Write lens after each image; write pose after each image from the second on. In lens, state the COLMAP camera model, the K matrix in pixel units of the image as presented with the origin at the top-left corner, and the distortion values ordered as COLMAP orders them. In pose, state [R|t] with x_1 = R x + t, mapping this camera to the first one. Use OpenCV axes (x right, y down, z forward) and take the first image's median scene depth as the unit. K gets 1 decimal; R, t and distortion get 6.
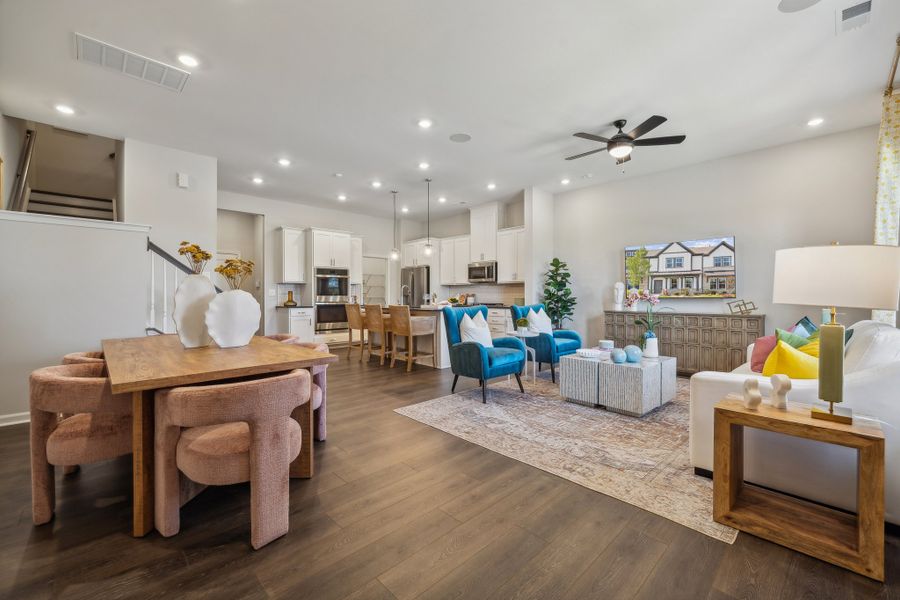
lens RADIAL K [[381.9, 0, 456.7], [0, 381.9, 295.5], [0, 0, 1]] dist [-0.001391, -0.000320]
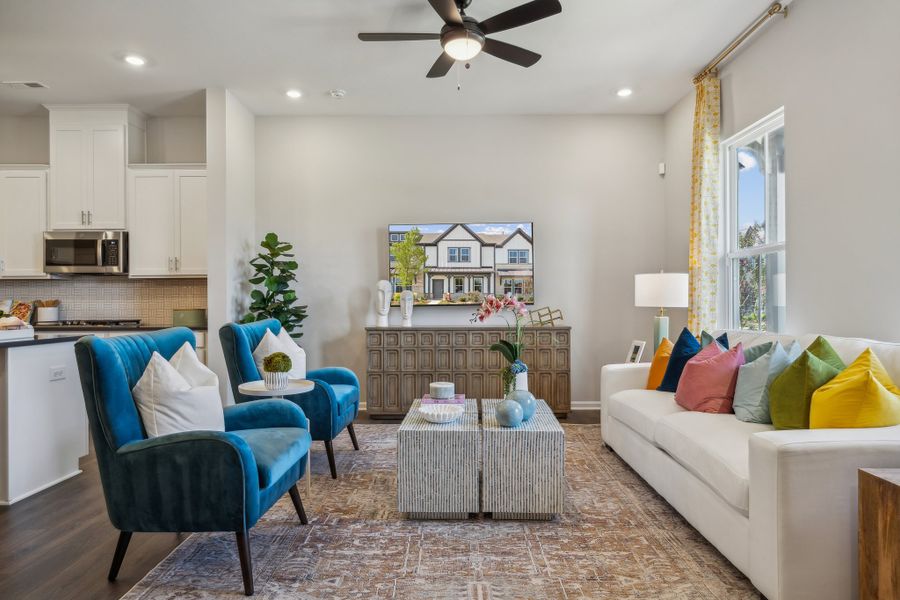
lens RADIAL K [[521.6, 0, 460.7], [0, 521.6, 303.4], [0, 0, 1]] dist [0.015965, -0.017772]
pose [[0.692790, -0.003447, 0.721131, -0.100980], [0.003222, 0.999993, 0.001685, 0.000510], [-0.721132, 0.001157, 0.692797, 0.339411]]
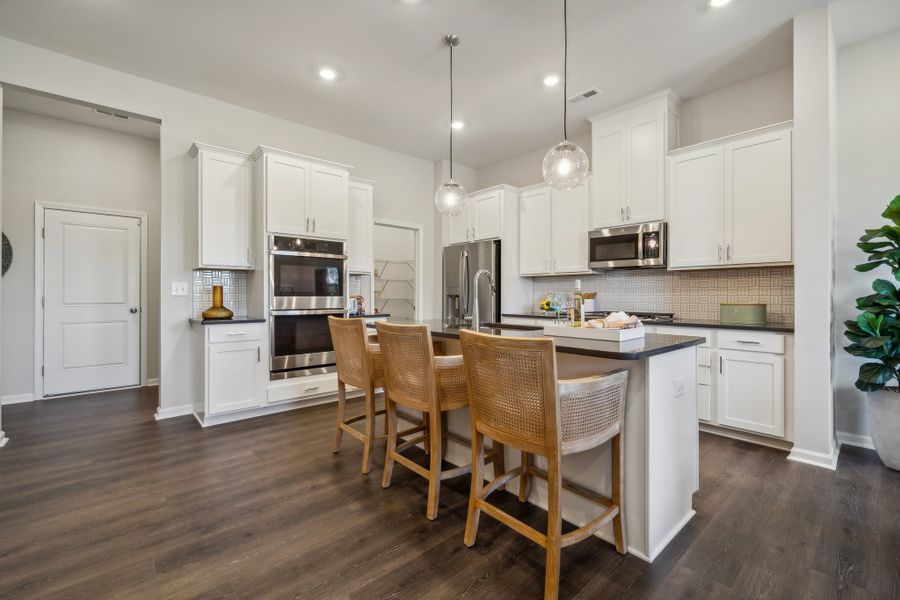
lens RADIAL K [[381.9, 0, 456.7], [0, 381.9, 295.5], [0, 0, 1]] dist [-0.001391, -0.000320]
pose [[0.999481, 0.002466, -0.032123, -0.172550], [-0.002371, 0.999993, 0.002996, -0.002746], [0.032130, -0.002918, 0.999479, 0.715239]]
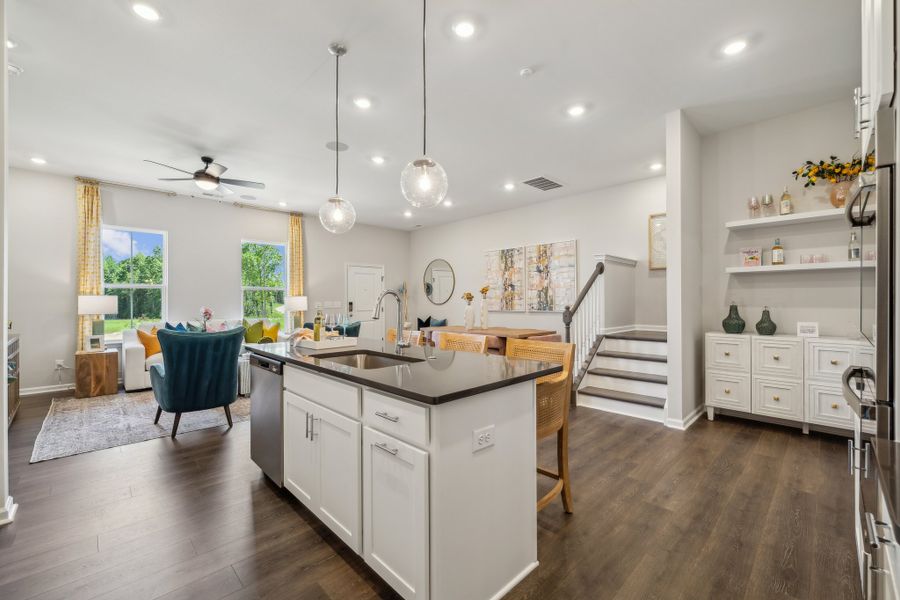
lens RADIAL K [[381.9, 0, 456.7], [0, 381.9, 295.5], [0, 0, 1]] dist [-0.001391, -0.000320]
pose [[-0.999494, 0.001002, -0.031806, -0.220967], [0.001166, 0.999986, -0.005137, -0.024221], [0.031801, -0.005172, -0.999481, 1.691081]]
